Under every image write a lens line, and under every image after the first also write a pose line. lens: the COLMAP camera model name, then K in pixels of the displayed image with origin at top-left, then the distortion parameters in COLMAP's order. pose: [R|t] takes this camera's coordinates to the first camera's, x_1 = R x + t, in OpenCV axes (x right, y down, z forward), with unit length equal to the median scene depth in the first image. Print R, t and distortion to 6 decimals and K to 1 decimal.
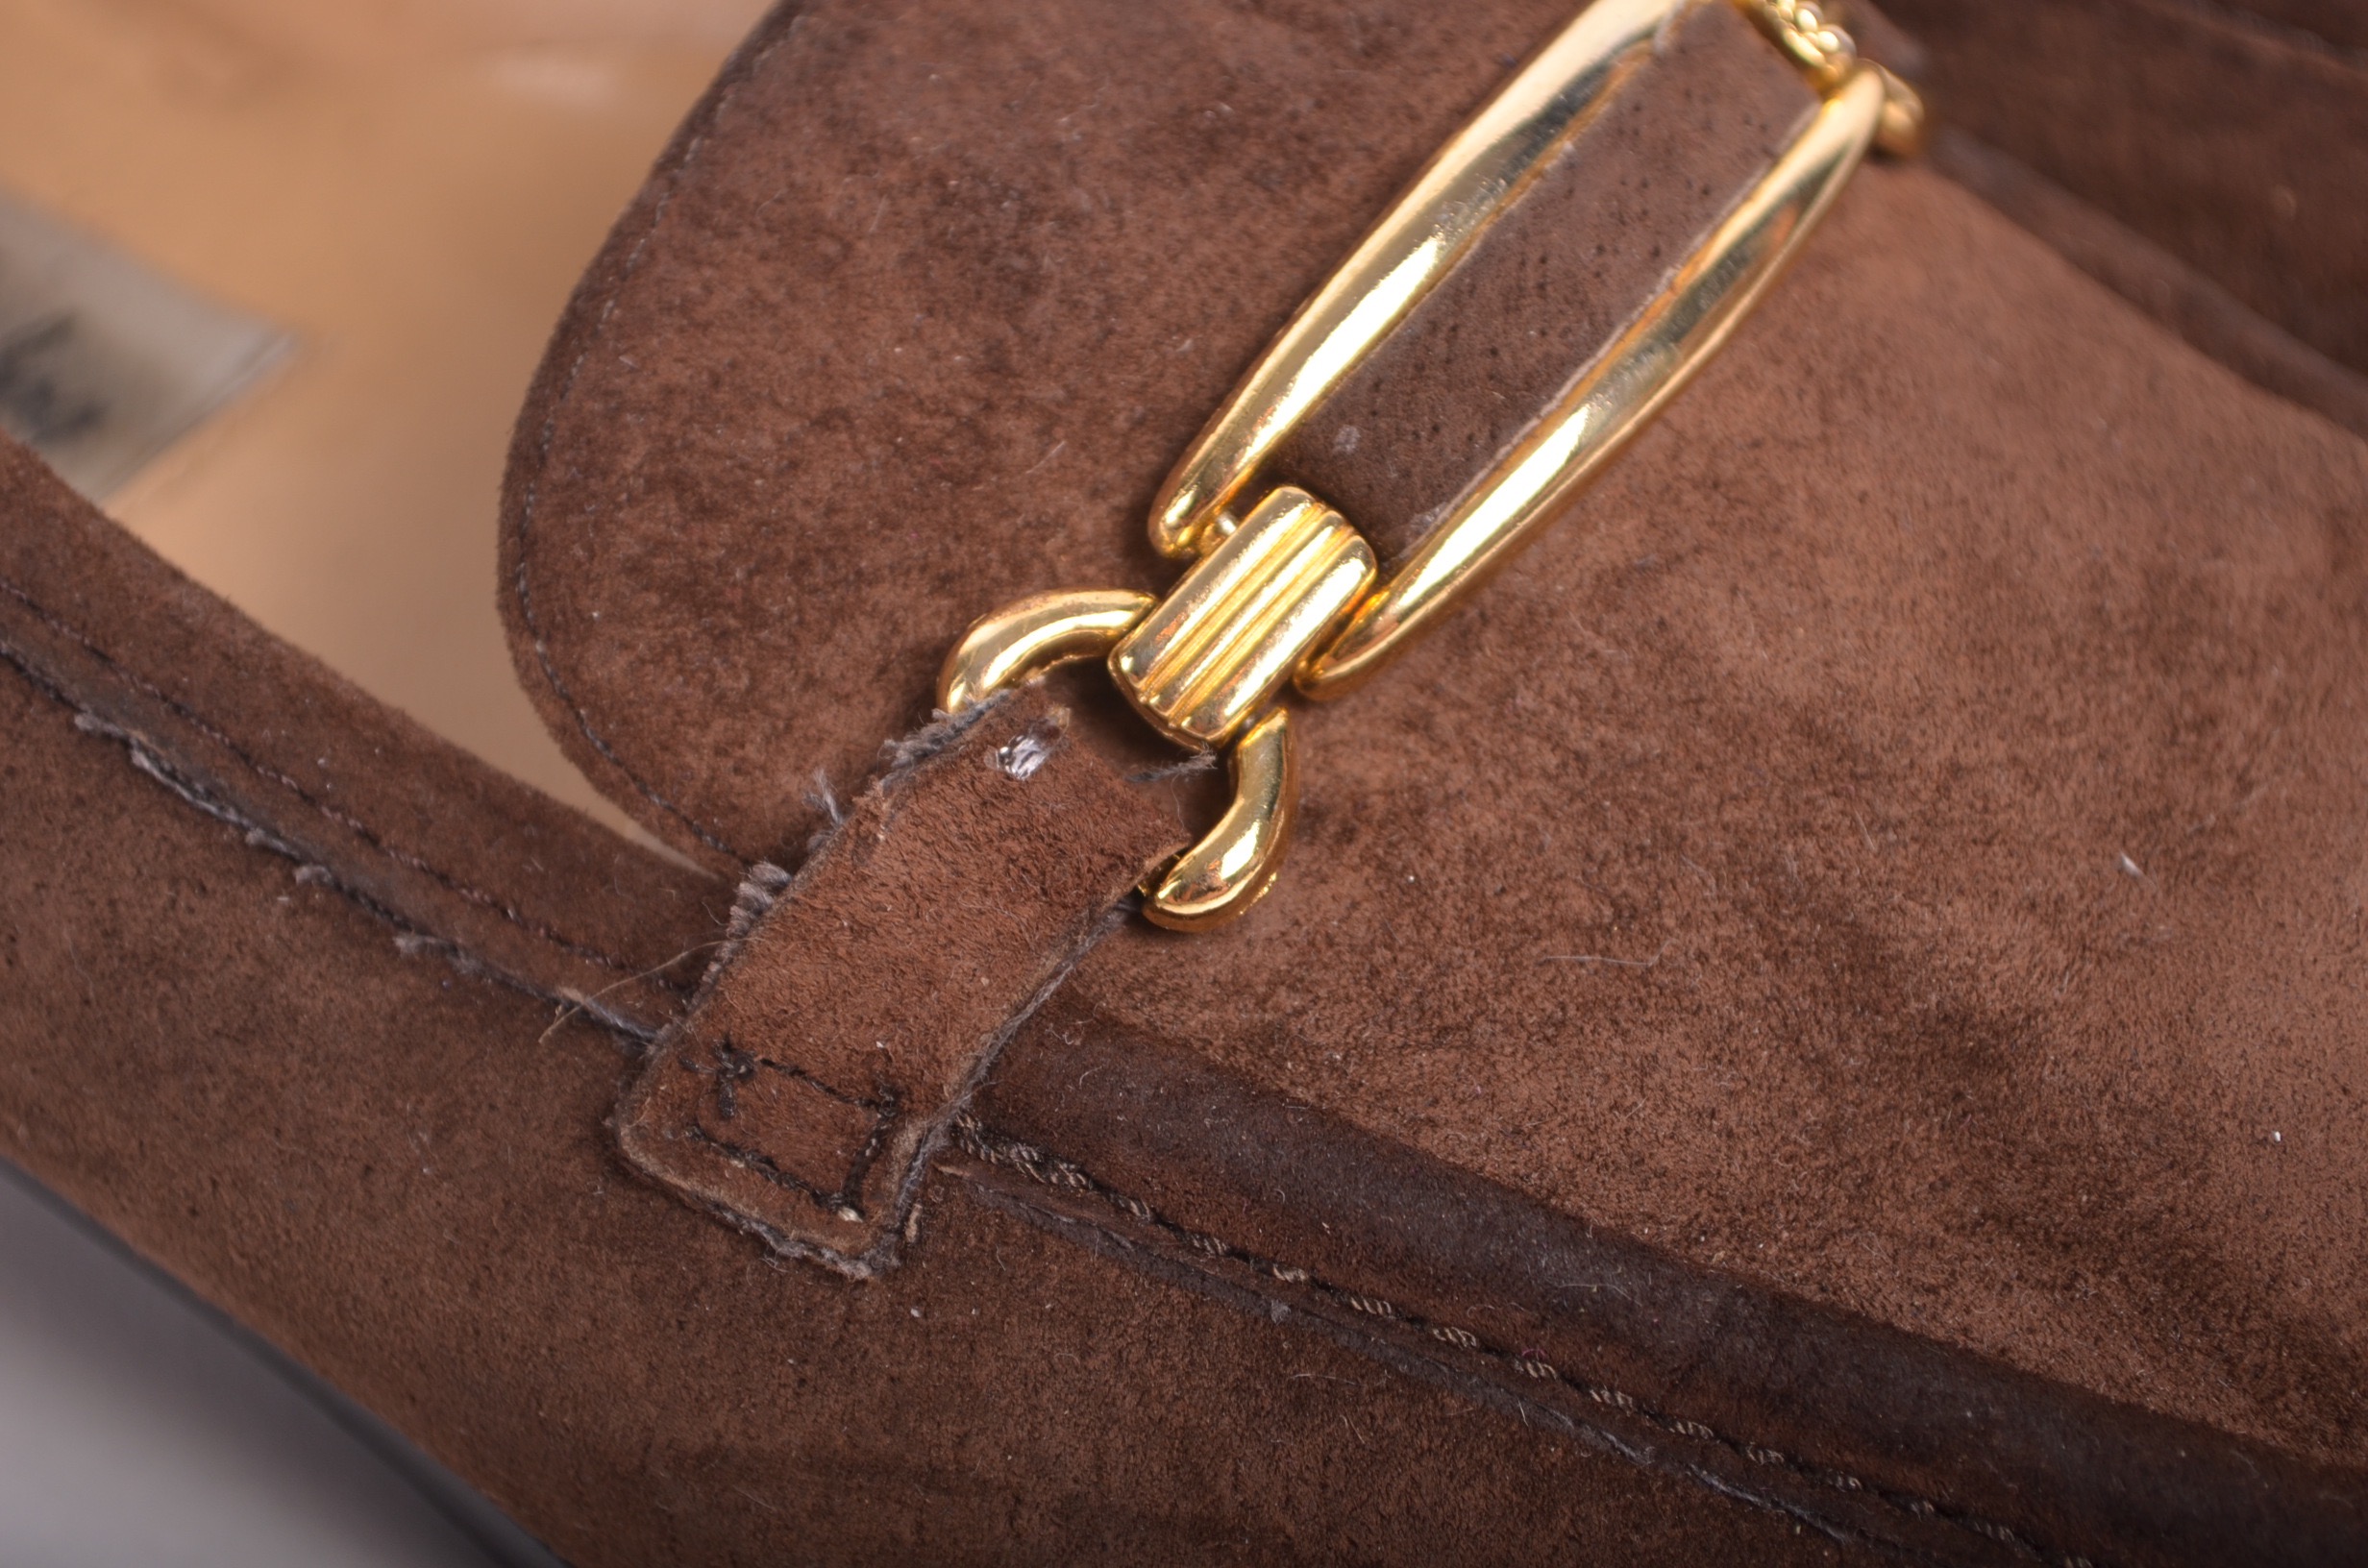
lens RADIAL K [[5305.8, 0, 1180.4], [0, 5305.8, 782.8], [0, 0, 1]] dist [0.020123, 0.000000]
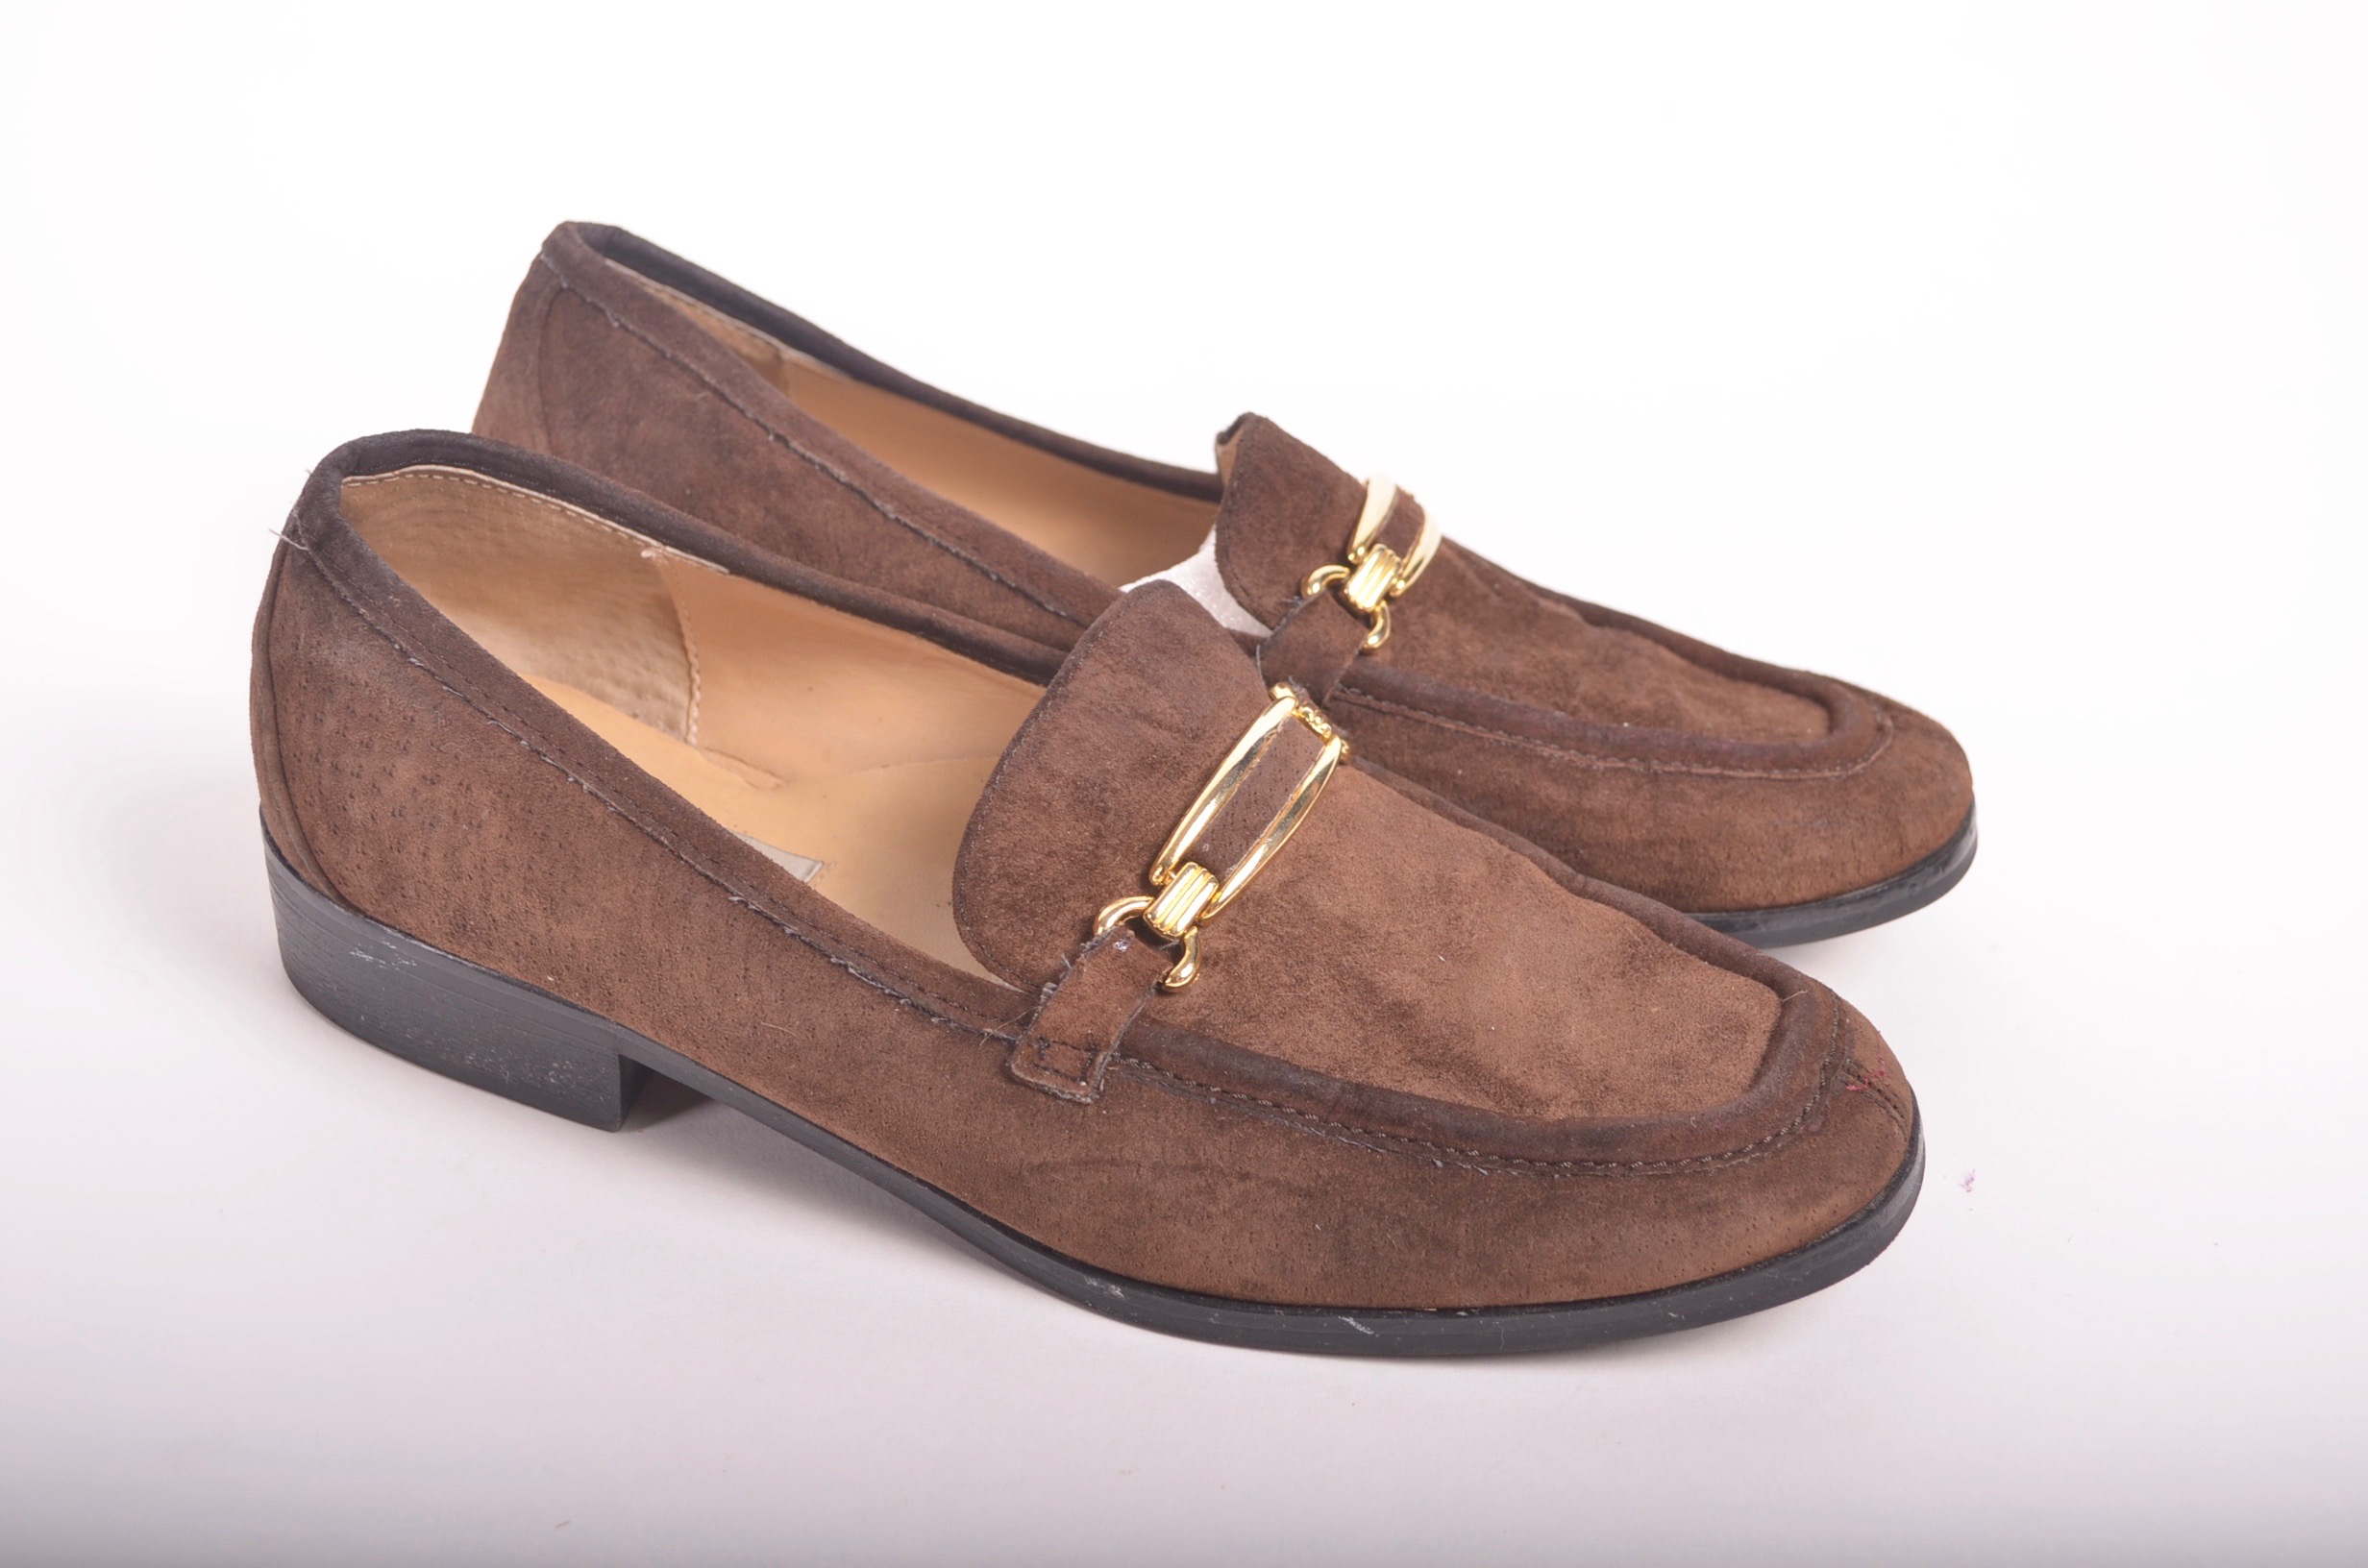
lens RADIAL K [[3282.1, 0, 1186.0], [0, 3282.1, 782.4], [0, 0, 1]] dist [-0.013113, 0.000000]
pose [[0.986210, -0.065062, 0.152171, -0.295542], [0.087826, 0.985077, -0.148019, 0.202127], [-0.140270, 0.159342, 0.977207, -1.048461]]
